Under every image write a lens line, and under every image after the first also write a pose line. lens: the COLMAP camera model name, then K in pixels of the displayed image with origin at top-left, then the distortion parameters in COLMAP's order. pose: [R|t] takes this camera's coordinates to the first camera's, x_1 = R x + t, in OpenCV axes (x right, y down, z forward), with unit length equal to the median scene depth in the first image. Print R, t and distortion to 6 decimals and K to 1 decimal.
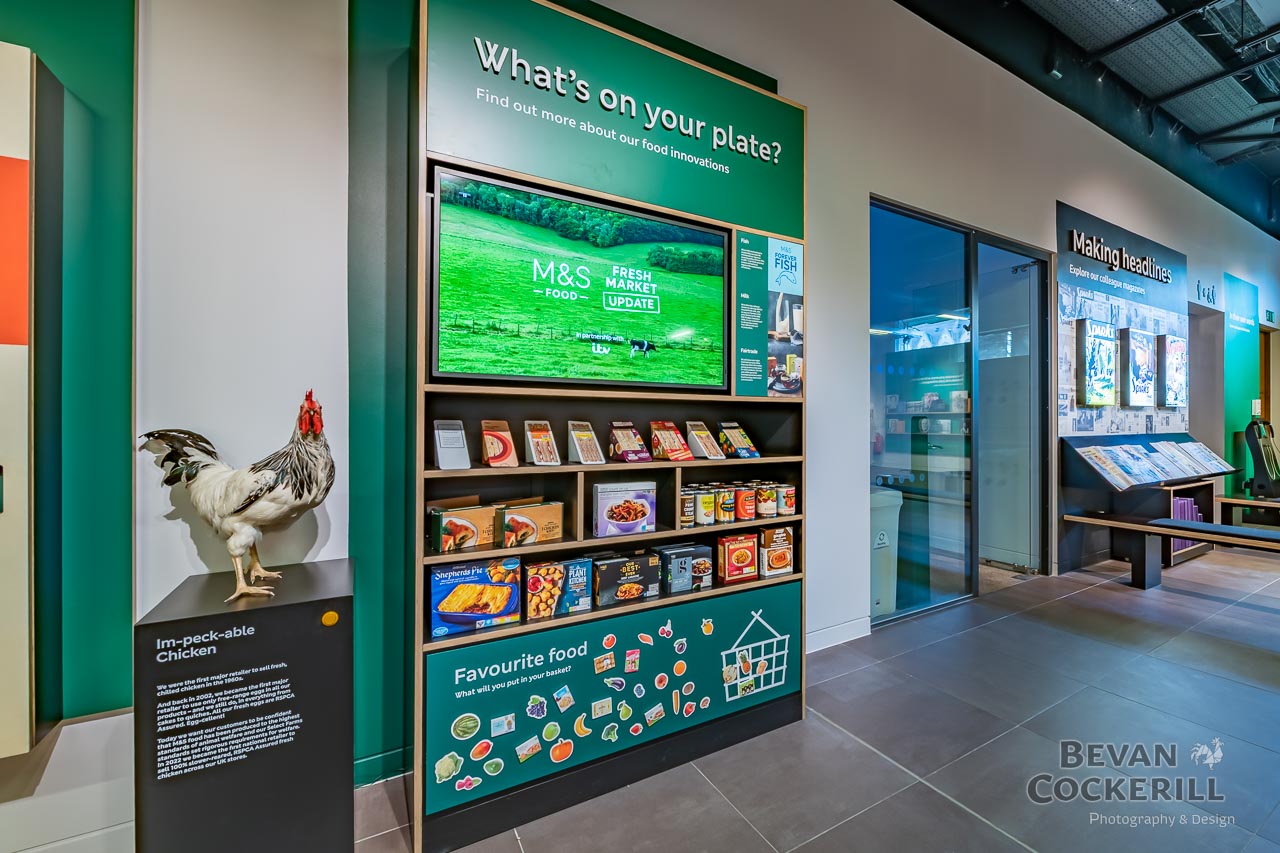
lens RADIAL K [[520.4, 0, 642.7], [0, 520.4, 410.8], [0, 0, 1]] dist [-0.002819, -0.001172]
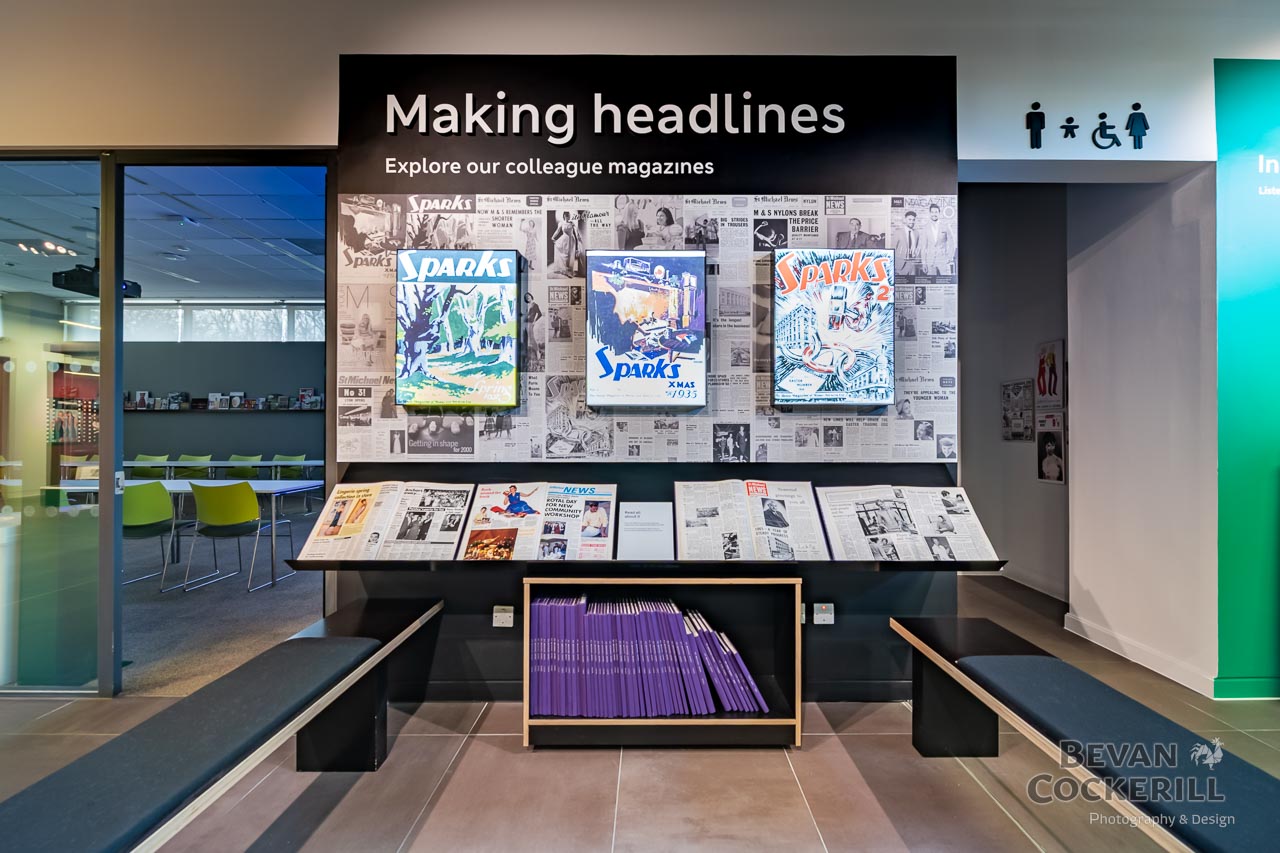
lens RADIAL K [[532.3, 0, 640.0], [0, 532.3, 426.5], [0, 0, 1]] dist [-0.000441, -0.000095]
pose [[0.872557, -0.006120, -0.488474, 2.127083], [0.004692, 0.999980, -0.004147, 0.021276], [0.488490, 0.001326, 0.872568, 0.995476]]
